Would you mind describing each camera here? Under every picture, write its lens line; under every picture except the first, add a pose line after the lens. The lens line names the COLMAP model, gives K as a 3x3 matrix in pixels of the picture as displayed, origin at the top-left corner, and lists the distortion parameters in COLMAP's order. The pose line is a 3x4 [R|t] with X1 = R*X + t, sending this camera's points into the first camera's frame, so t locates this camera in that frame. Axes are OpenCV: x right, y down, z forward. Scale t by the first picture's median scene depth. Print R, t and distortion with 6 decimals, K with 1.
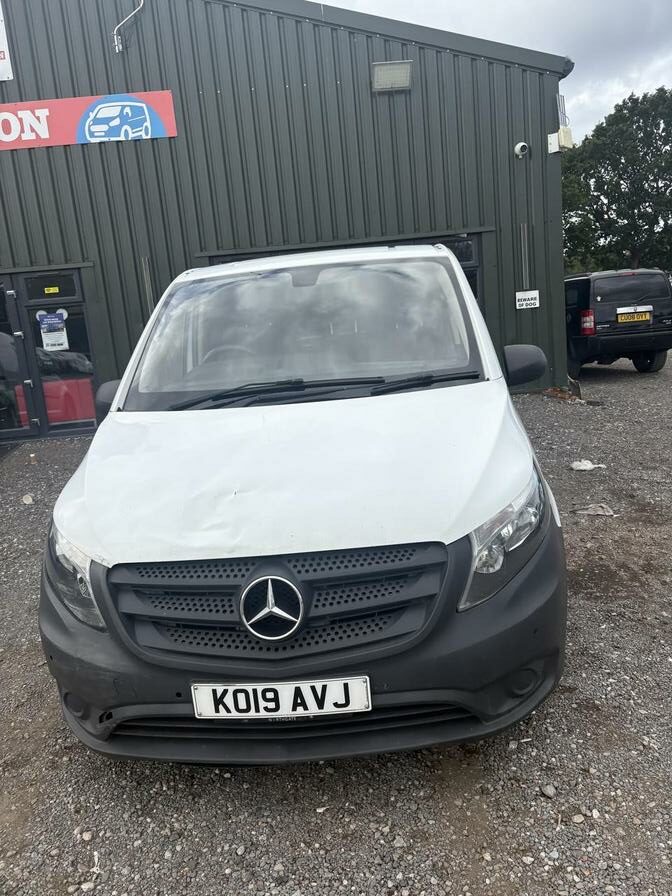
lens RADIAL K [[681.4, 0, 352.5], [0, 681.4, 468.5], [0, 0, 1]] dist [0.039569, -0.047274]
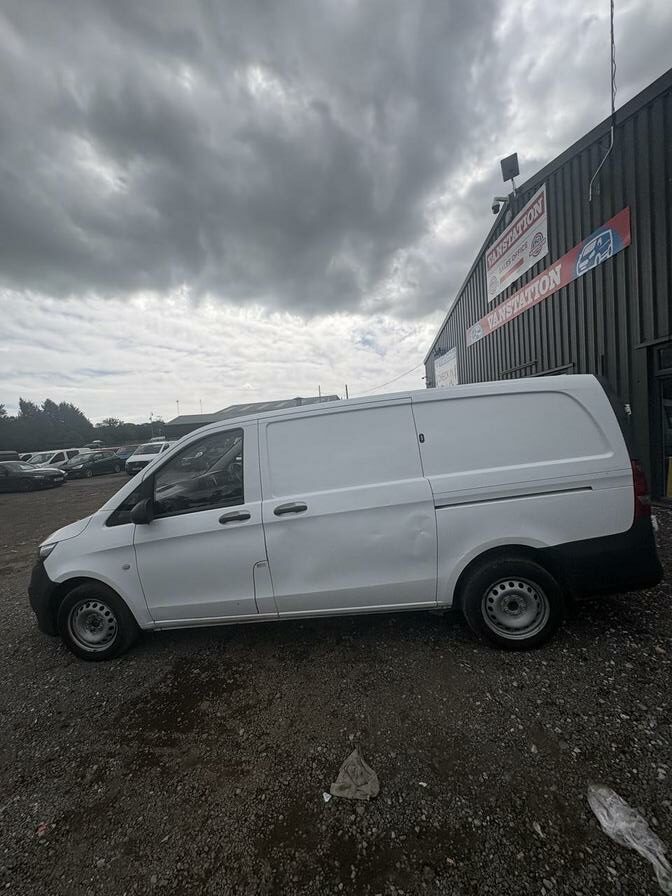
lens RADIAL K [[357.4, 0, 337.8], [0, 357.4, 449.4], [0, 0, 1]] dist [0.000029, -0.000200]
pose [[-0.069803, 0.149773, -0.986253, 1.221849], [-0.109655, 0.981522, 0.156815, -0.580102], [0.991516, 0.119094, -0.052090, 1.777772]]
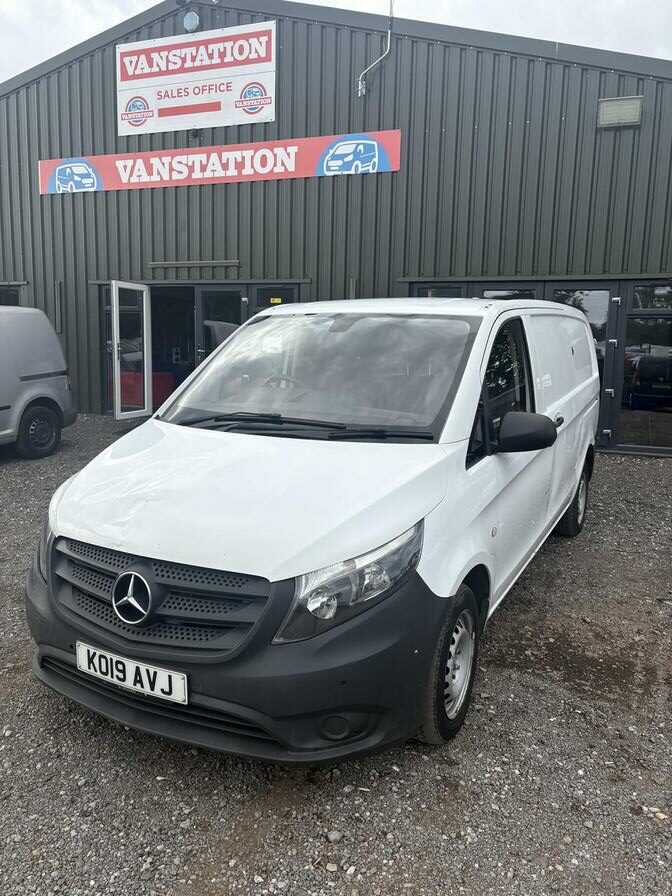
lens RADIAL K [[681.4, 0, 338.3], [0, 681.4, 456.7], [0, 0, 1]] dist [0.039569, -0.047274]
pose [[0.905752, 0.174685, -0.386134, 0.471277], [-0.187067, 0.982331, 0.005601, -0.088207], [0.380290, 0.067159, 0.922426, -0.010582]]
